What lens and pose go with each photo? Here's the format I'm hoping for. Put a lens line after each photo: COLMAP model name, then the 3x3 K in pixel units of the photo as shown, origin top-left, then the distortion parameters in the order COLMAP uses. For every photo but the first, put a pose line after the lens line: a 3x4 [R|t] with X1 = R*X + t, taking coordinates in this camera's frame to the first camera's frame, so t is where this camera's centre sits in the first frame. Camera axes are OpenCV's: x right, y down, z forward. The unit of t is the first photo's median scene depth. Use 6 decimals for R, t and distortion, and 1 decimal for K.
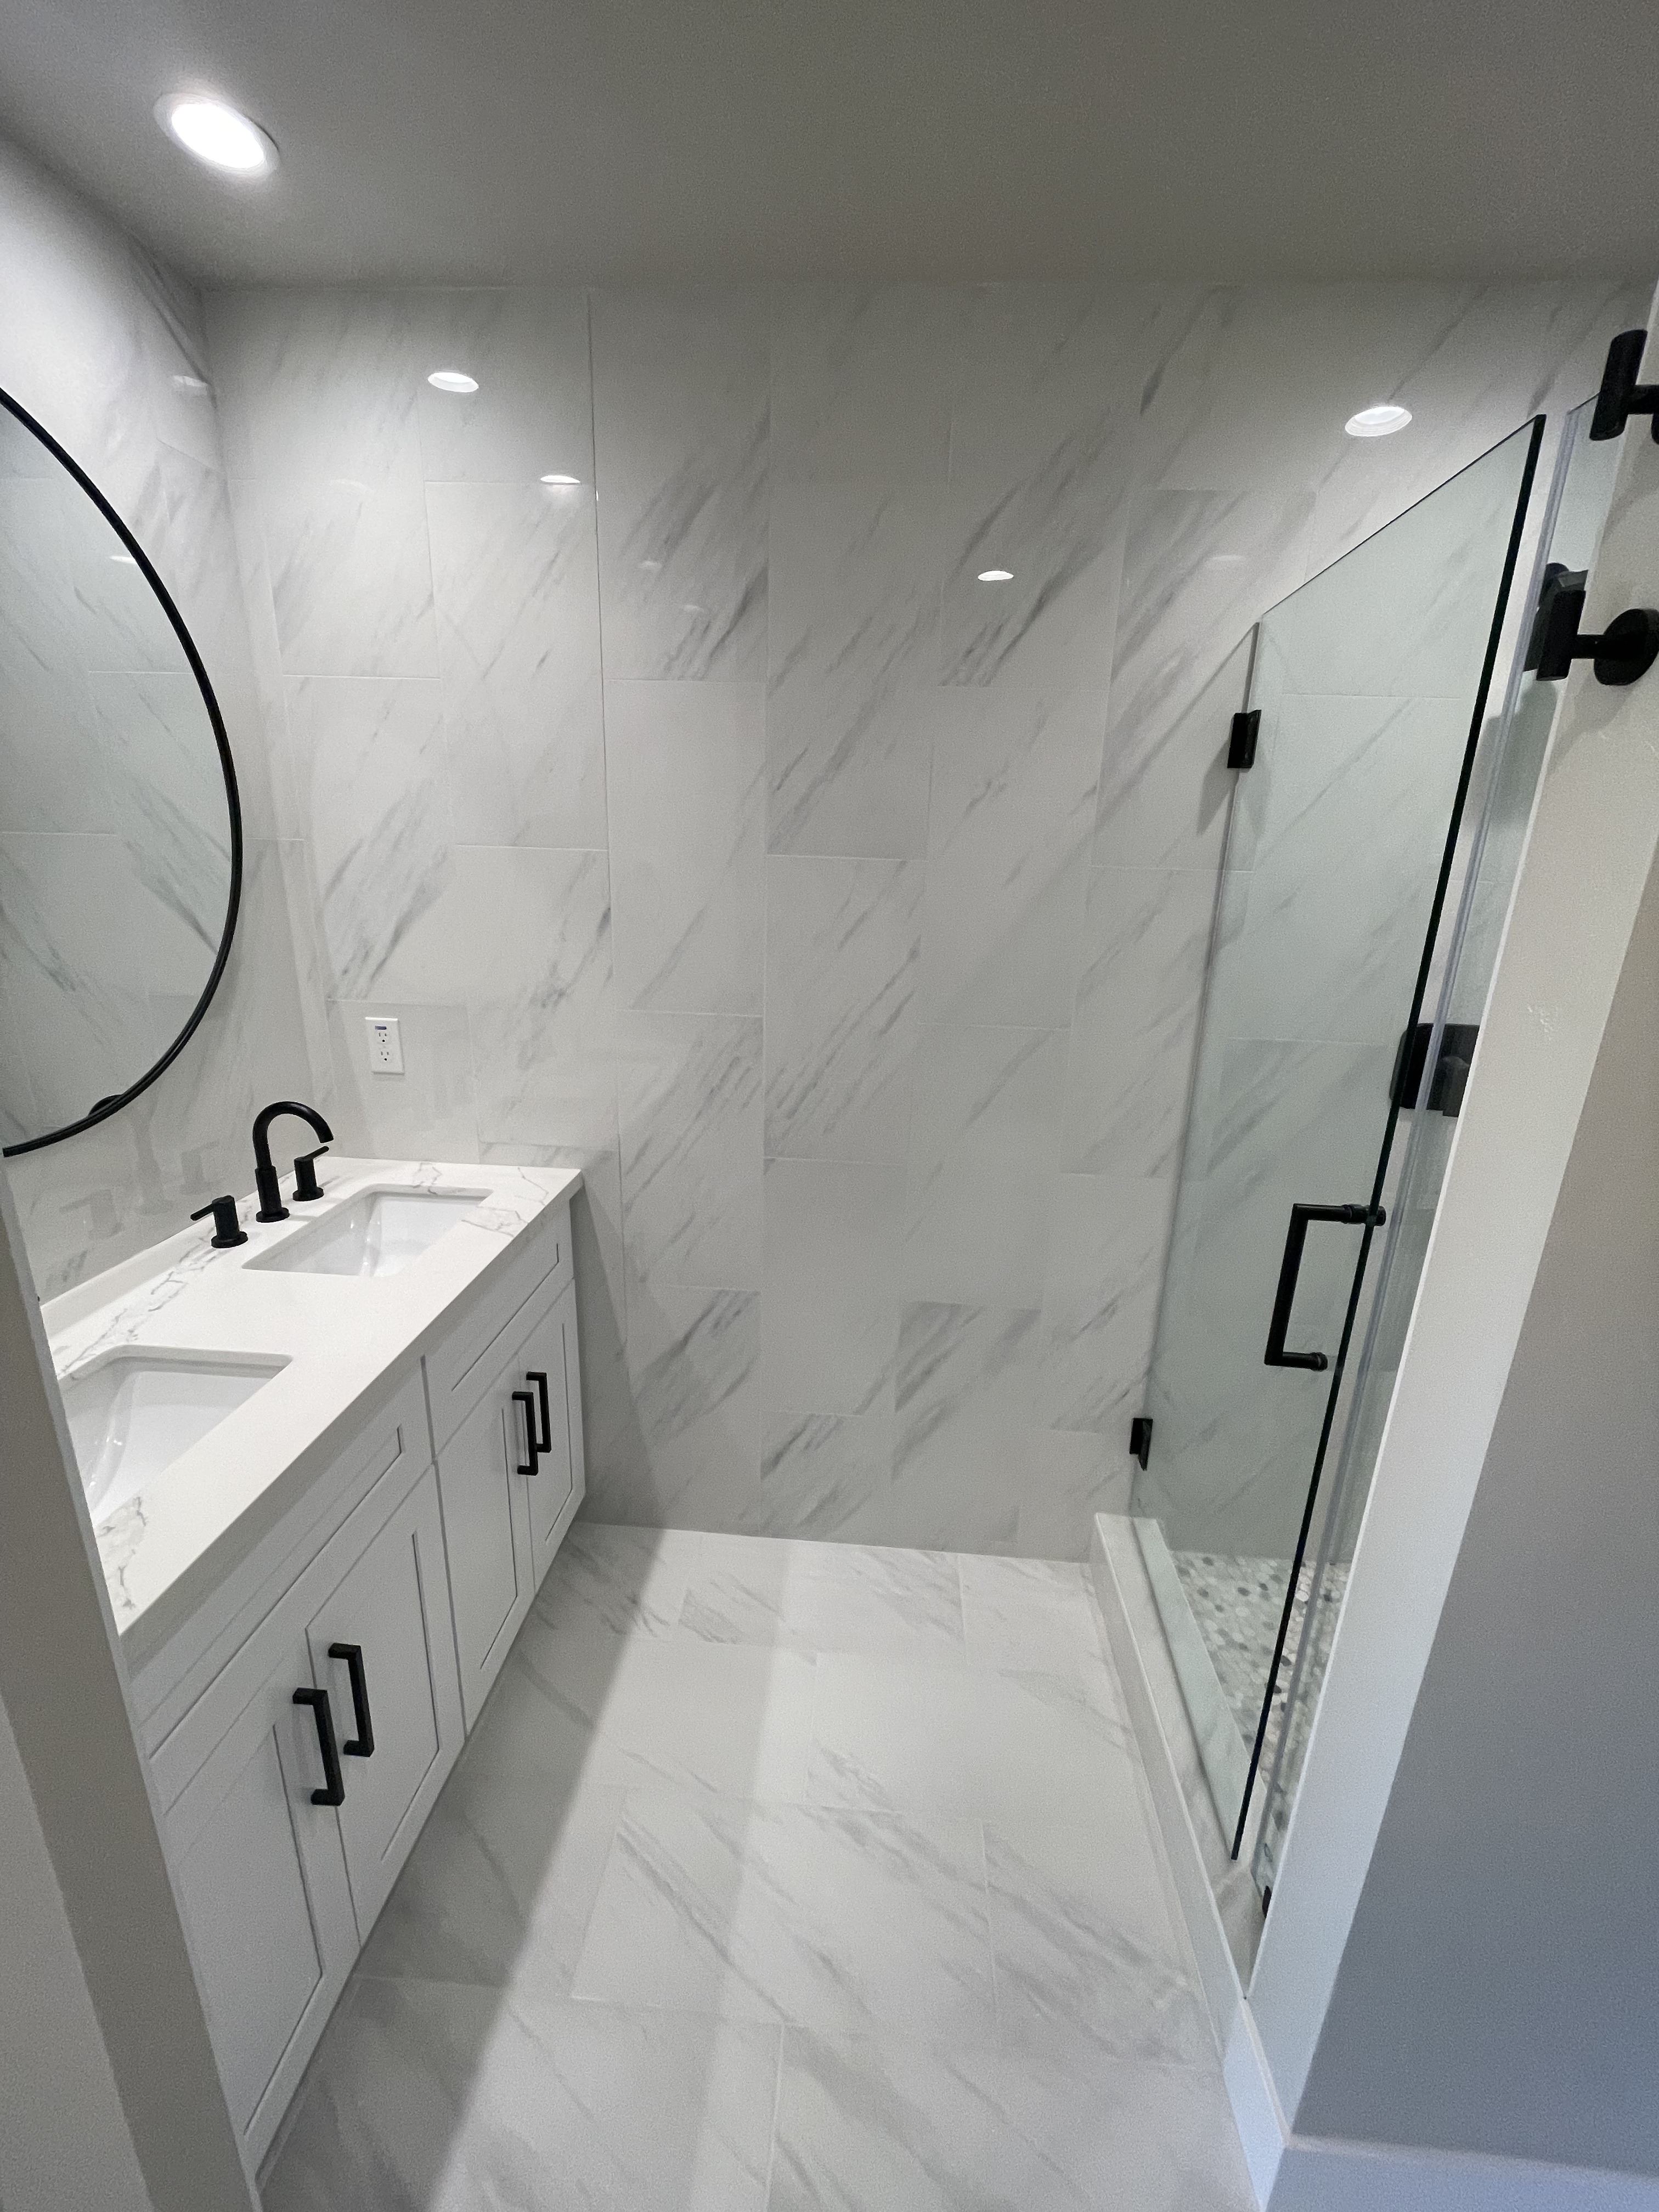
lens RADIAL K [[892.3, 0, 828.5], [0, 892.3, 1108.3], [0, 0, 1]] dist [-0.002342, 0.000375]
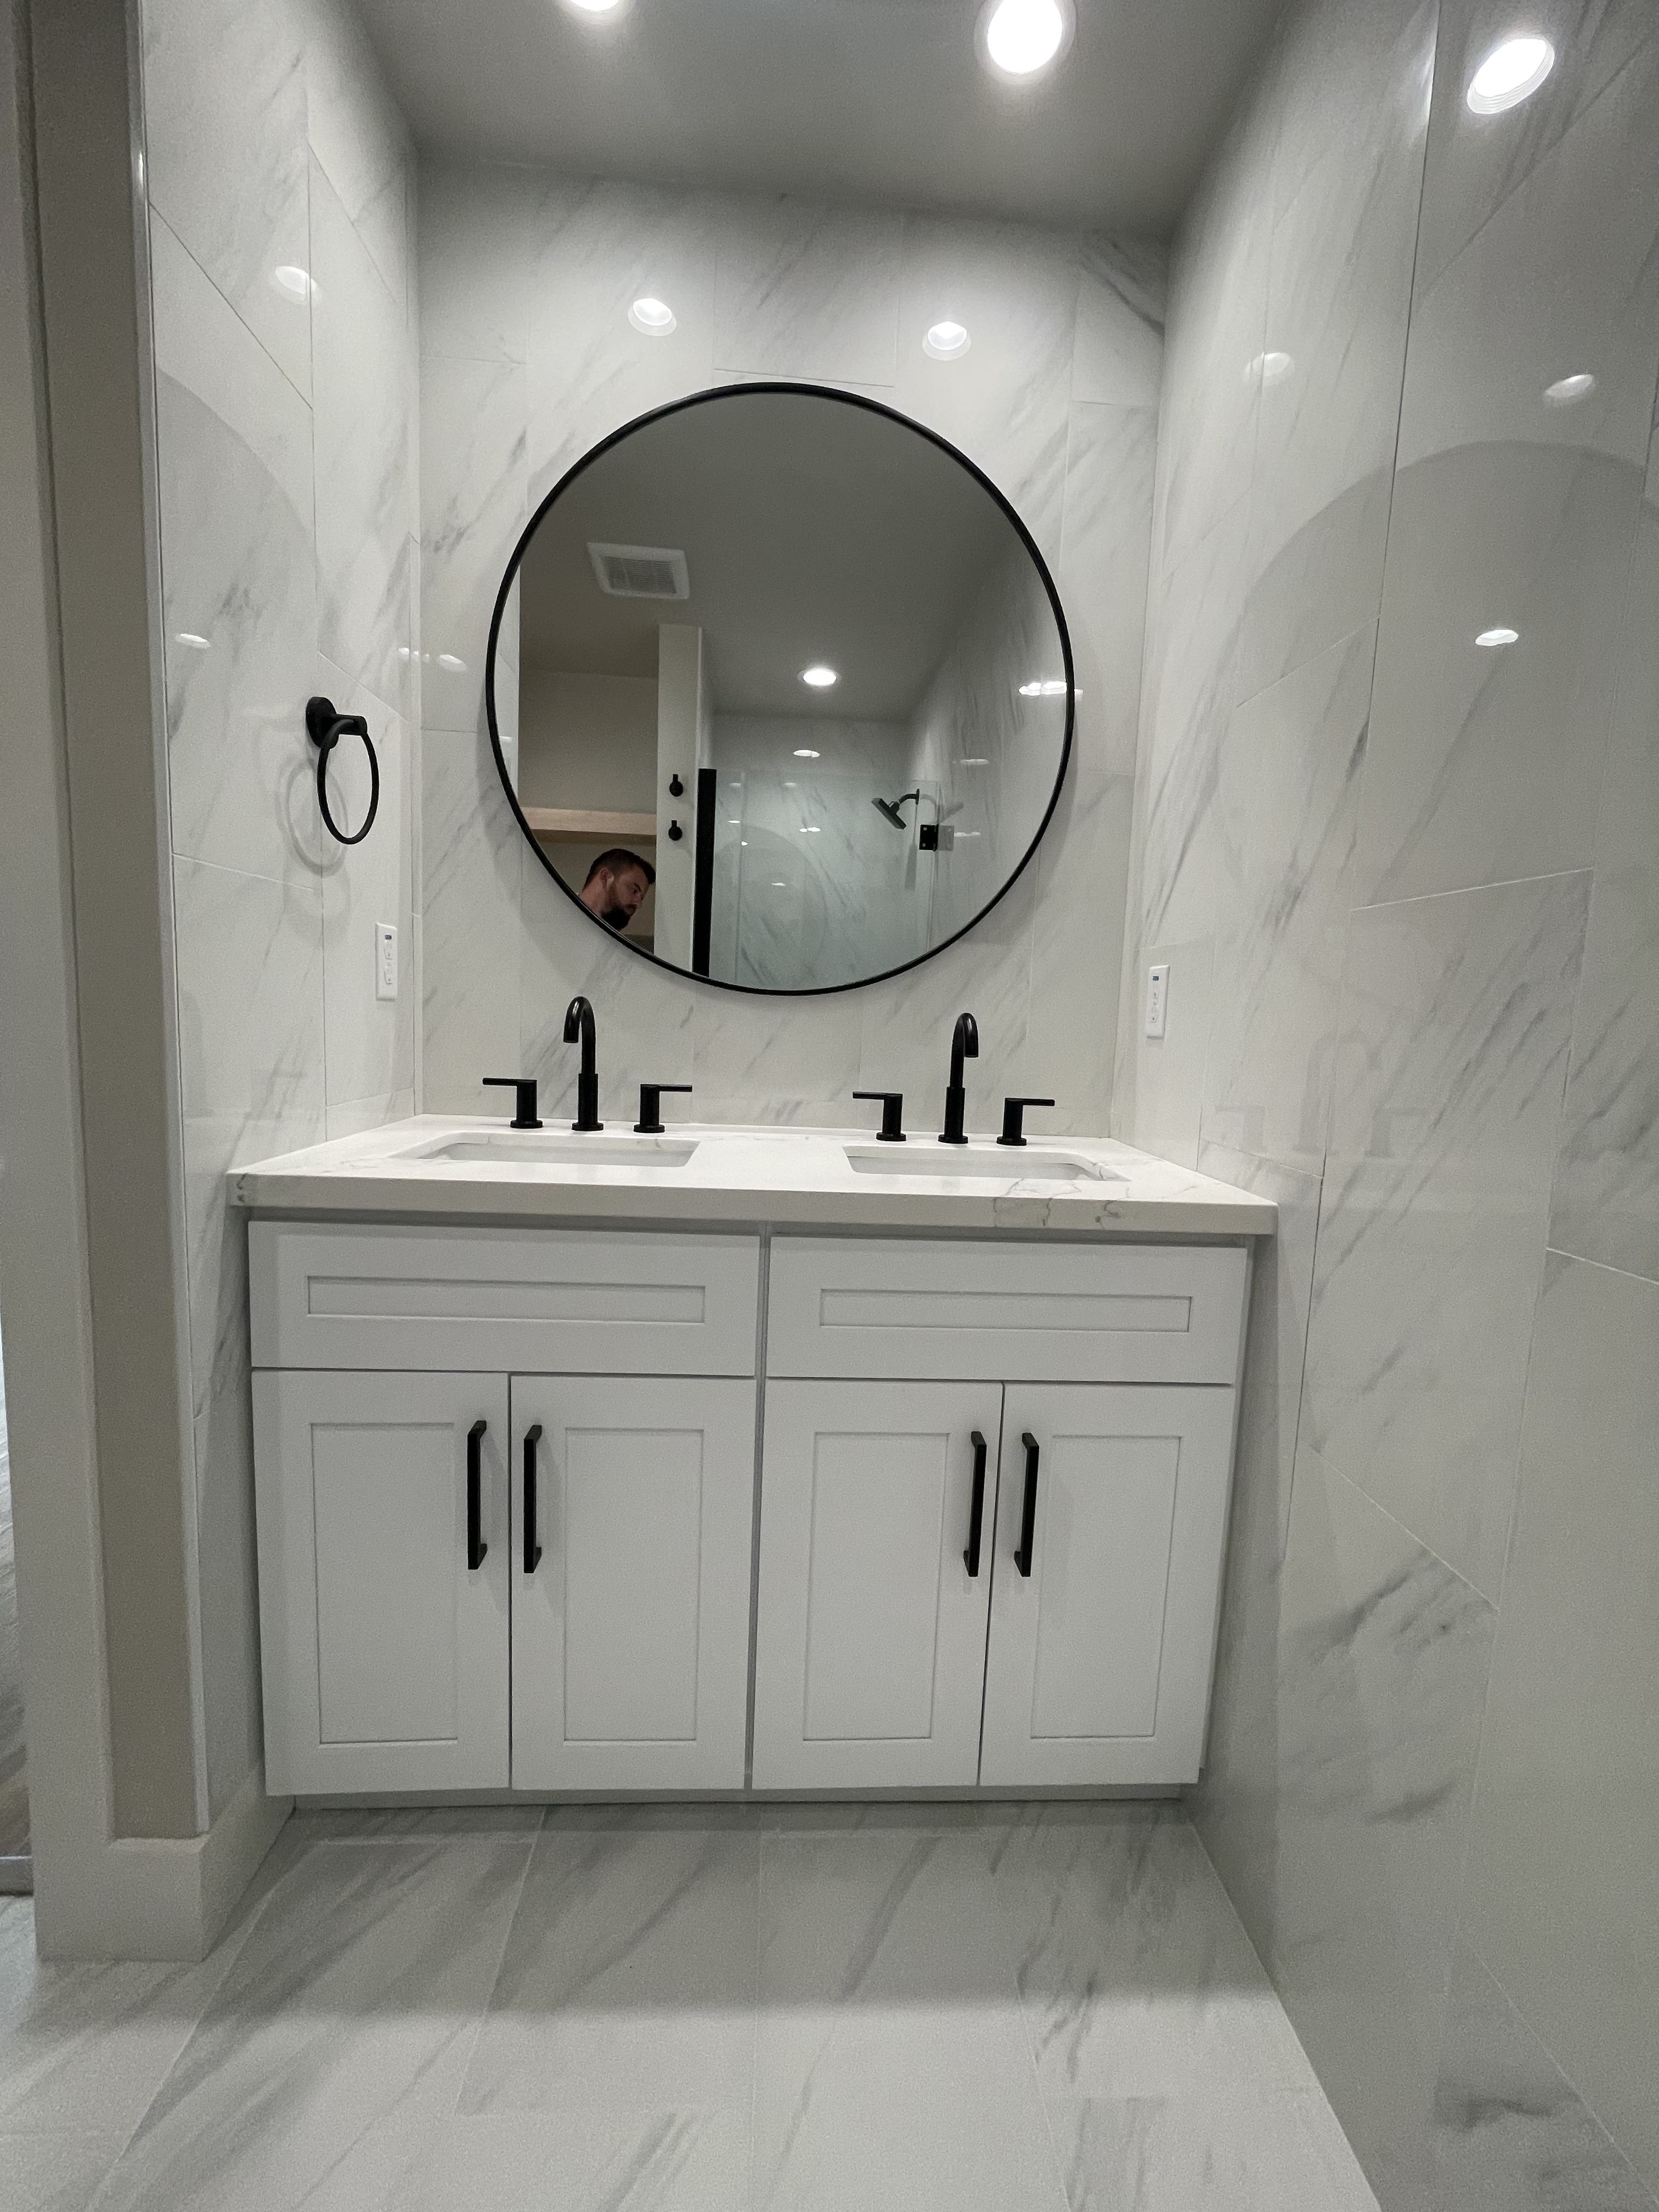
lens RADIAL K [[892.3, 0, 836.1], [0, 892.3, 1106.1], [0, 0, 1]] dist [-0.002342, 0.000375]
pose [[0.139764, 0.084545, -0.986569, 0.266521], [-0.314030, 0.948699, 0.036812, 0.081572], [0.939069, 0.304667, 0.159143, 0.655392]]
